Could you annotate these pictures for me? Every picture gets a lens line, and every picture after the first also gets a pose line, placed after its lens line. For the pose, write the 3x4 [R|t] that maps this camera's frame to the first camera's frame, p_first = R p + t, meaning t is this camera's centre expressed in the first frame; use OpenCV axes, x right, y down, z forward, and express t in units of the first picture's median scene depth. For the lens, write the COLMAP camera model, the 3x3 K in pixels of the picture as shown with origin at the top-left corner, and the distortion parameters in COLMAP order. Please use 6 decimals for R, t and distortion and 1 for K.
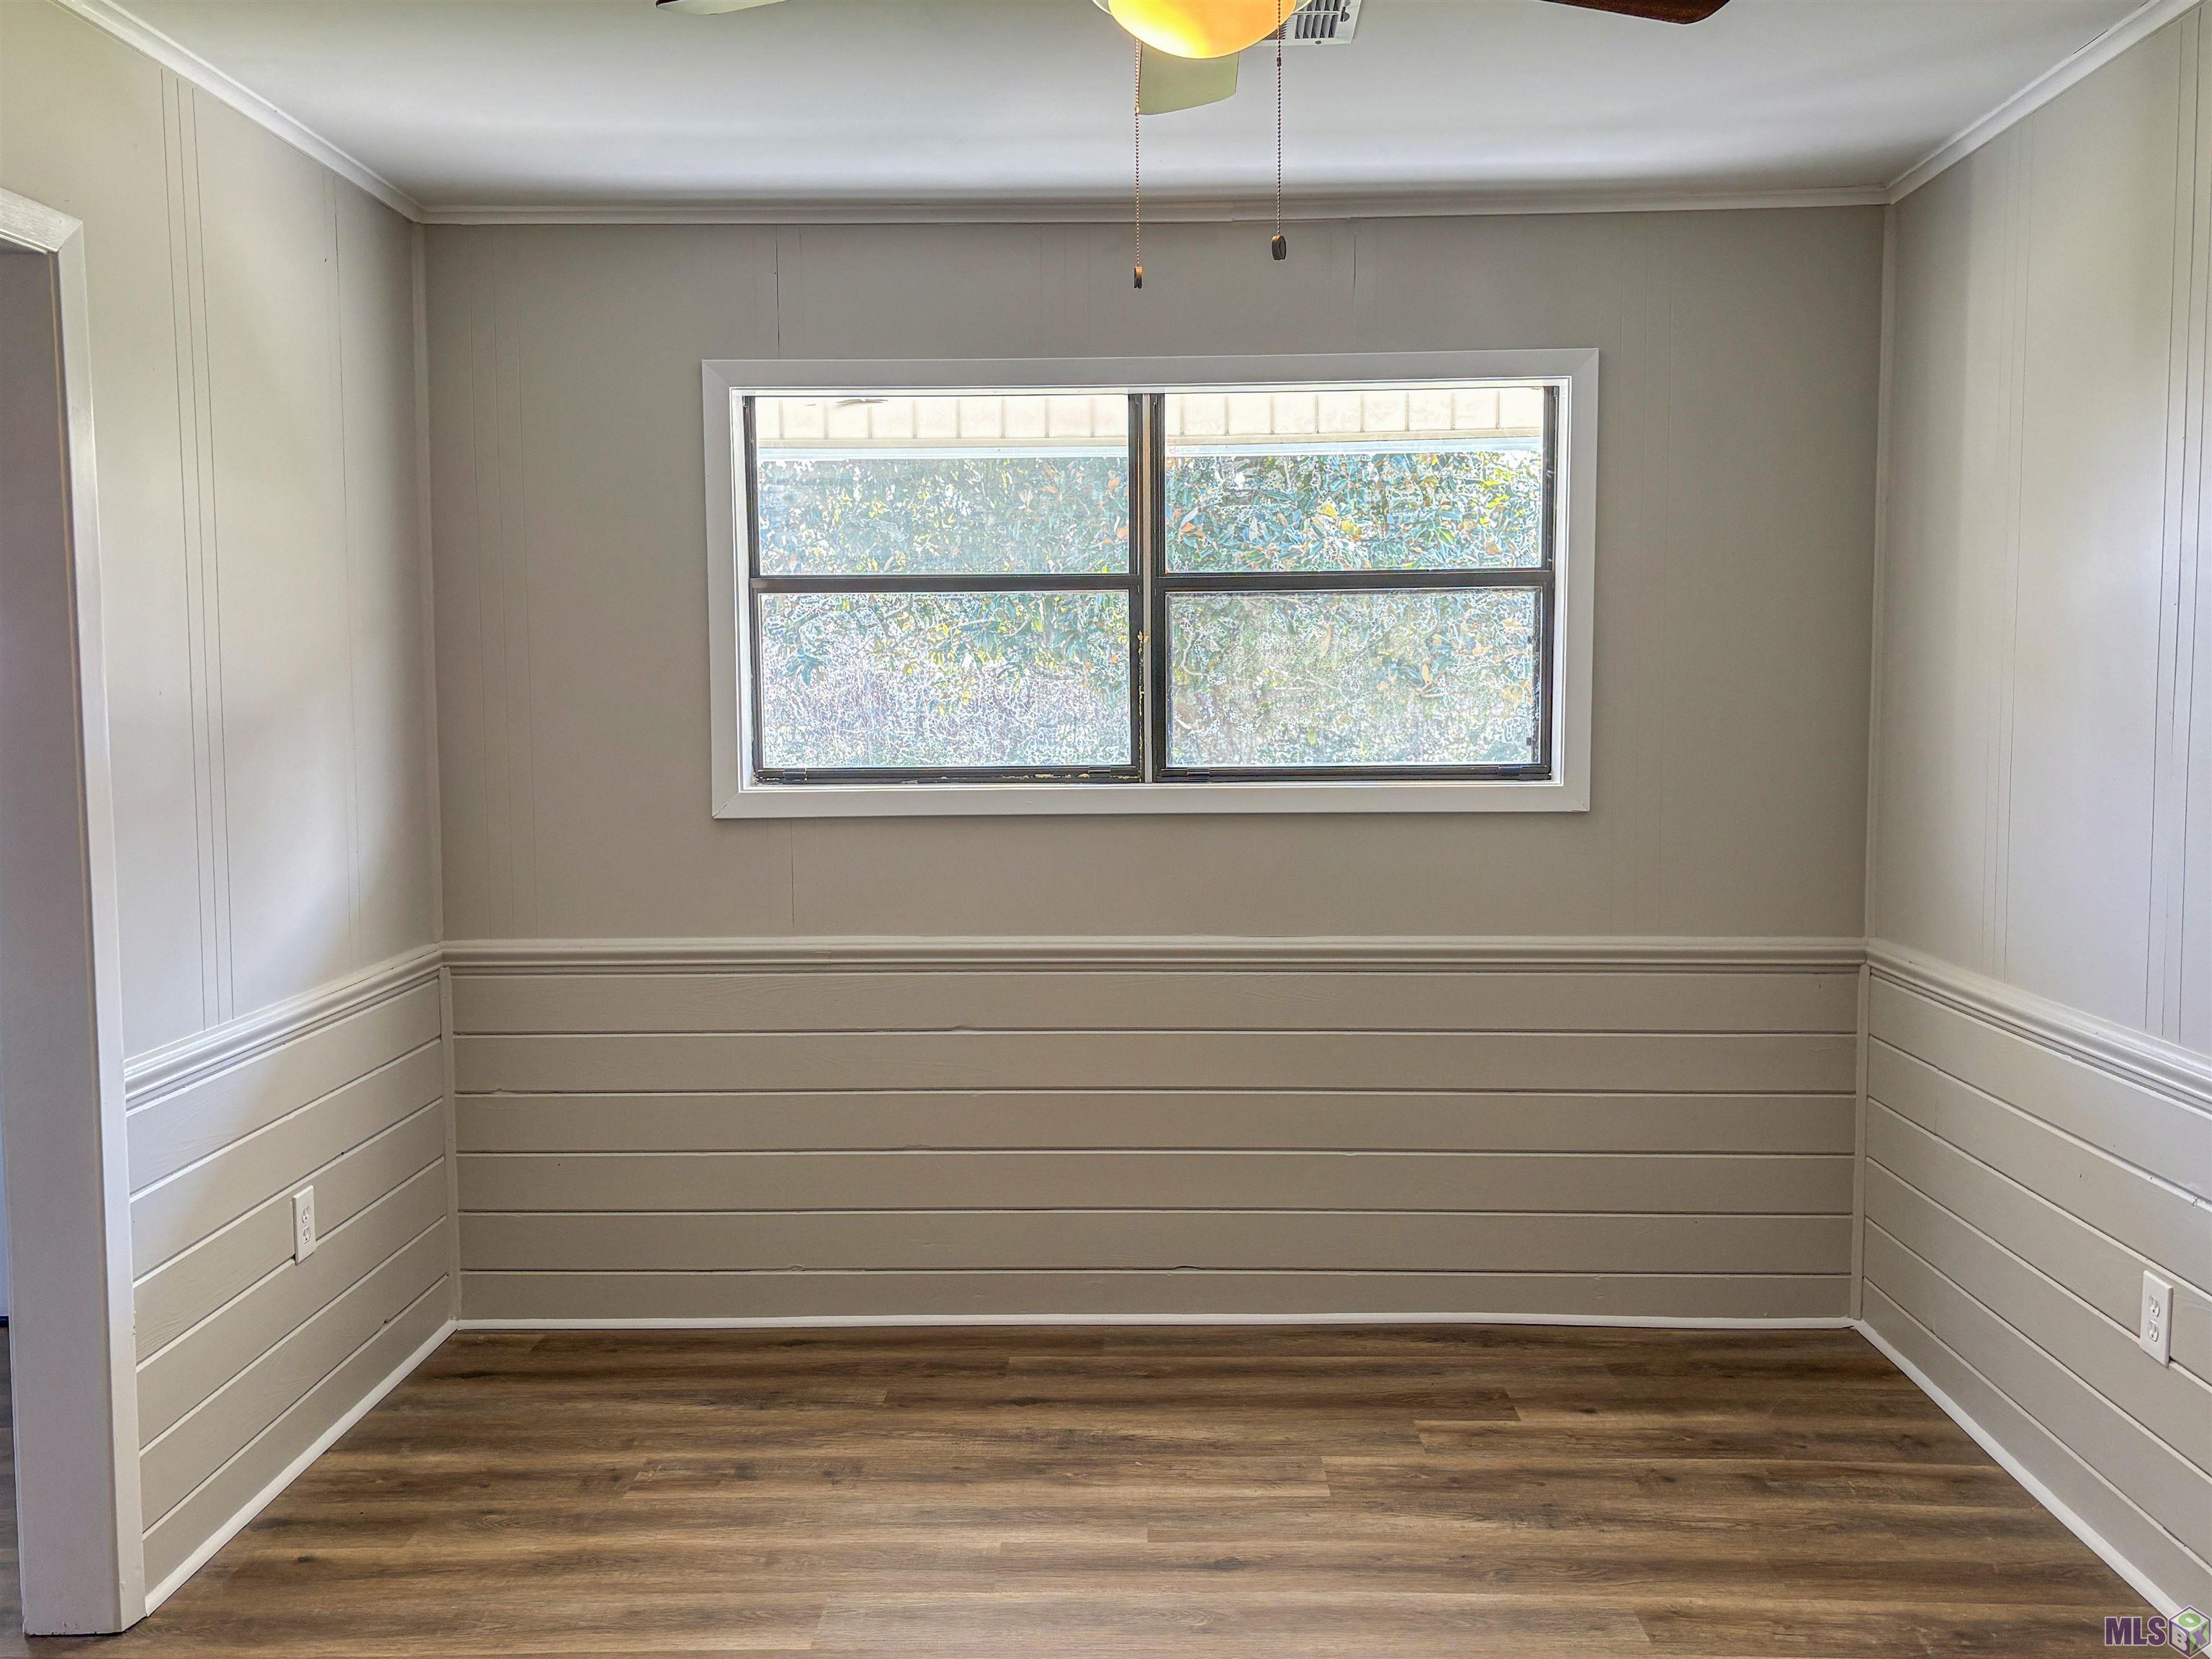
lens RADIAL K [[2031.3, 0, 1106.0], [0, 2031.3, 829.5], [0, 0, 1]] dist [-0.000213, -0.005792]
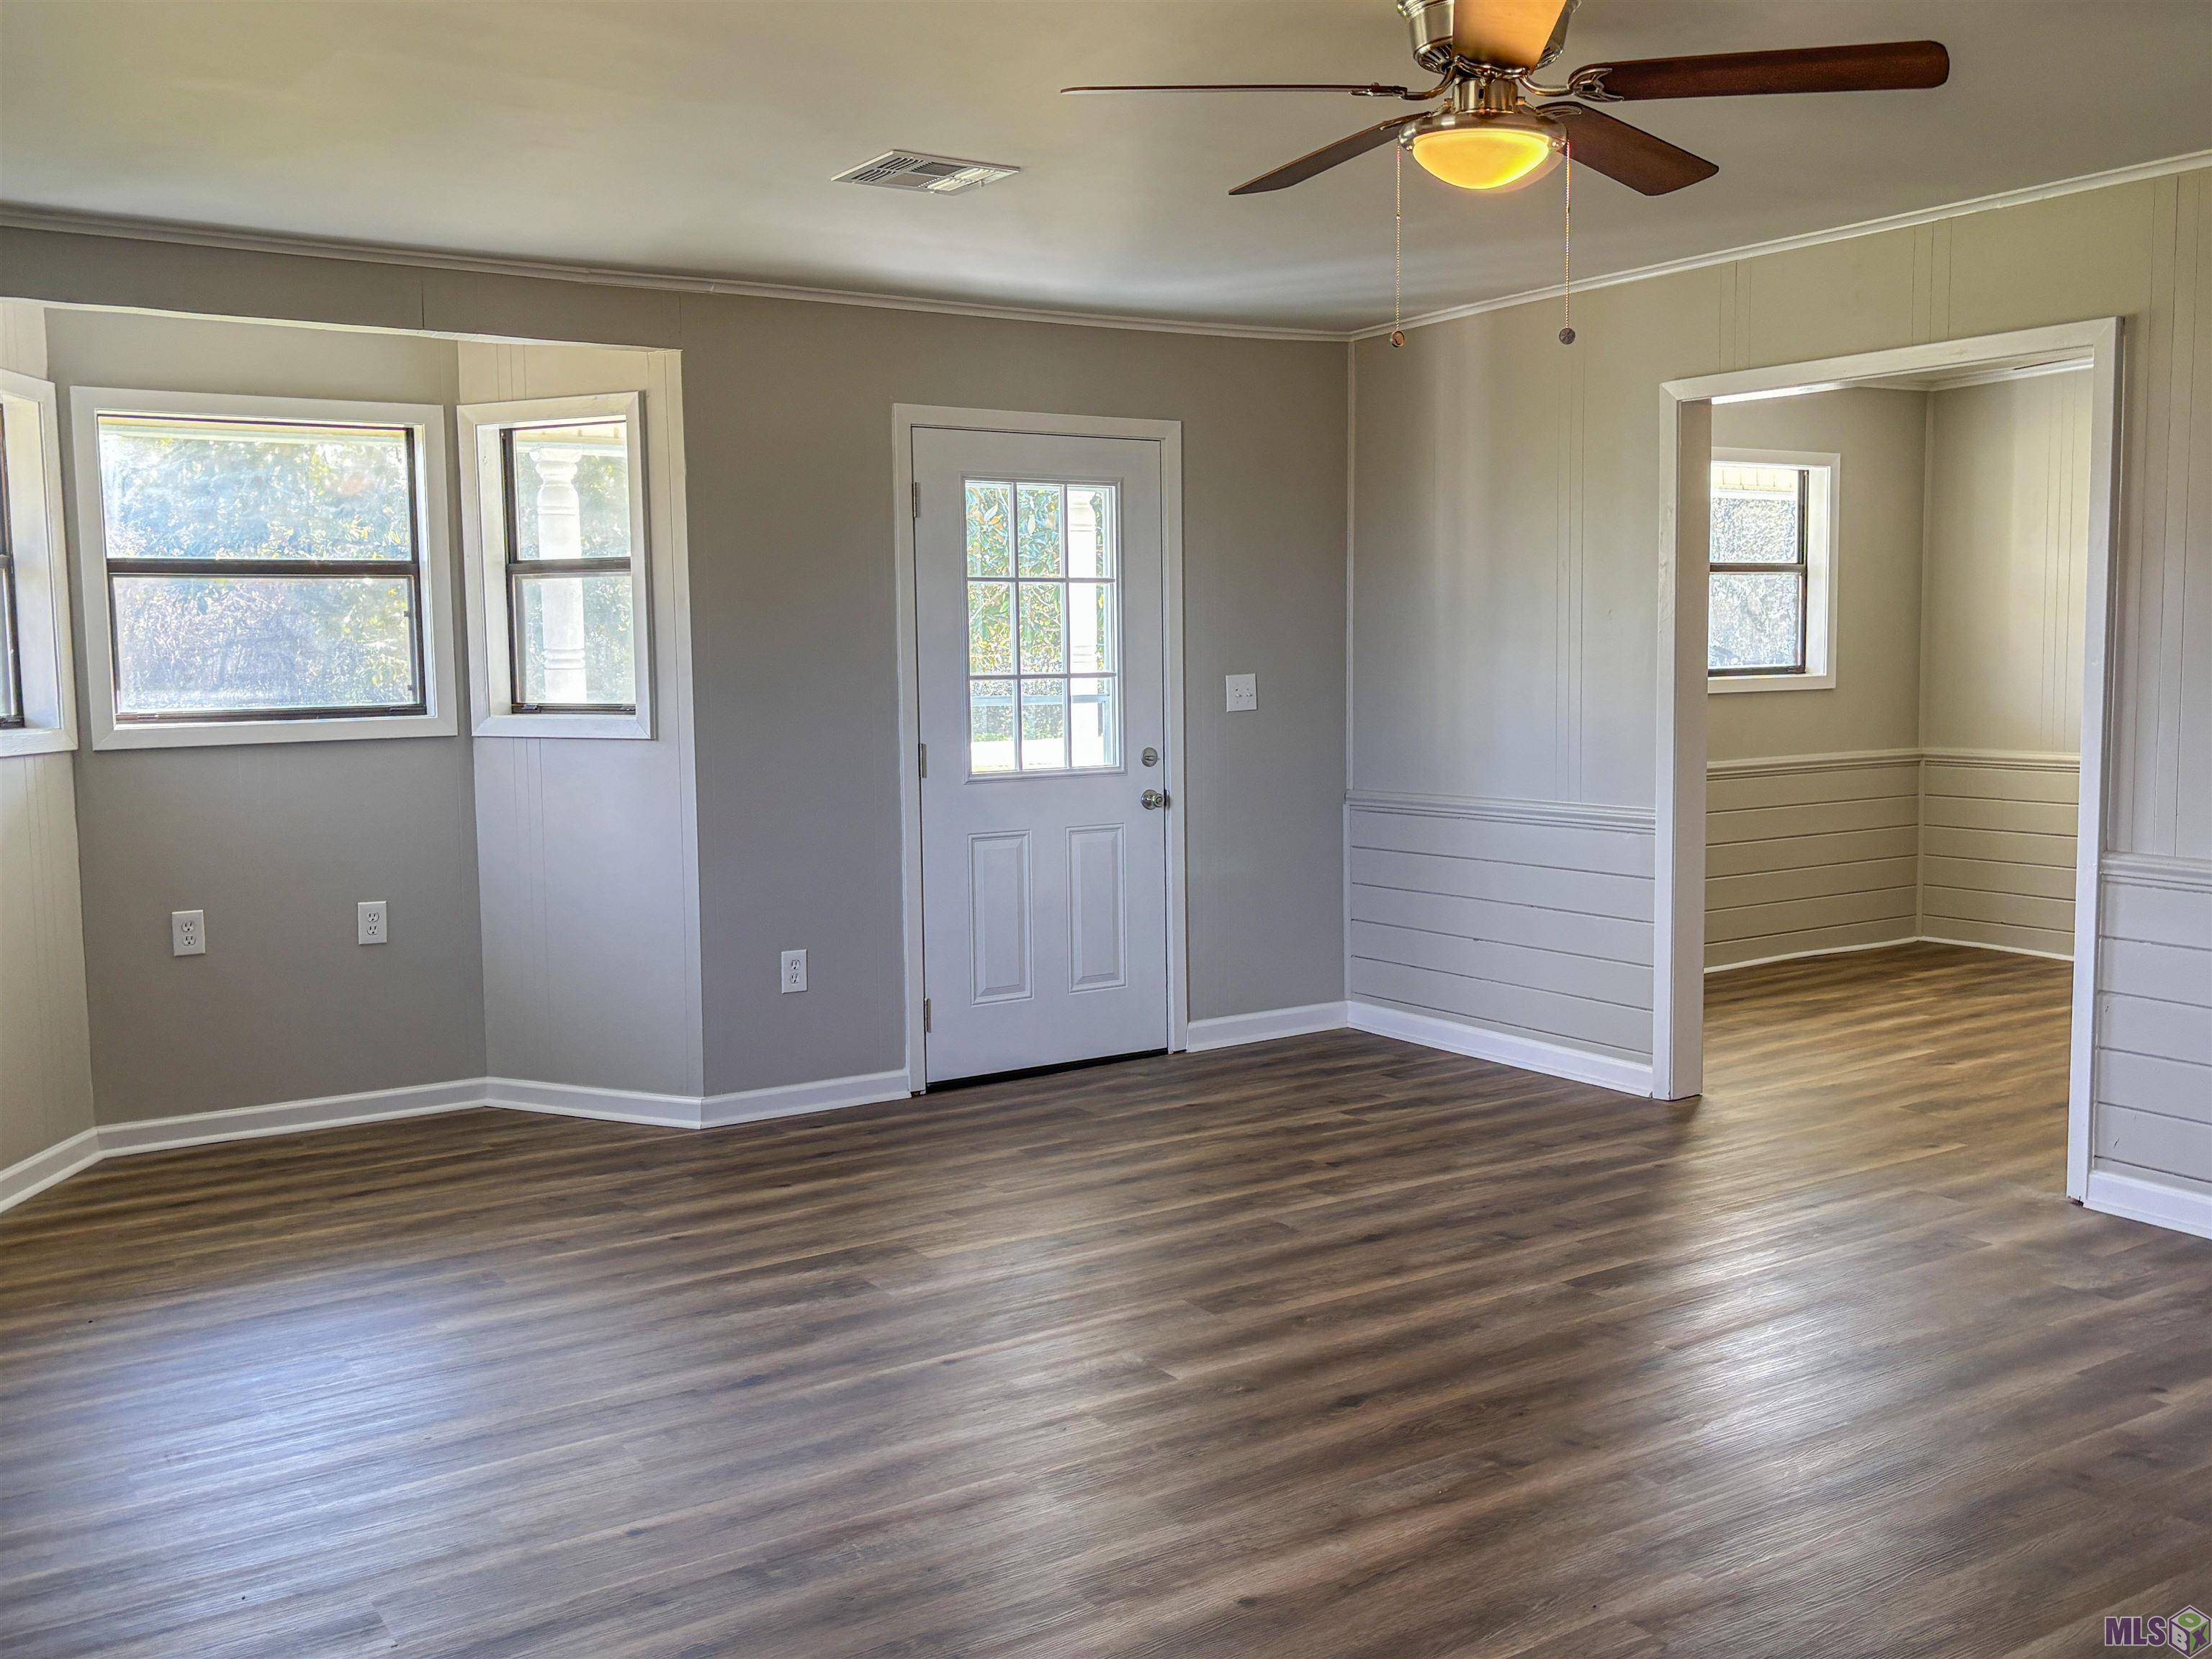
lens RADIAL K [[2031.3, 0, 1106.0], [0, 2031.3, 829.5], [0, 0, 1]] dist [-0.000213, -0.005792]
pose [[0.831047, -0.060375, 0.552916, -1.409125], [0.059201, 0.998046, 0.020001, 0.045133], [-0.553043, 0.016111, 0.832997, -0.238213]]
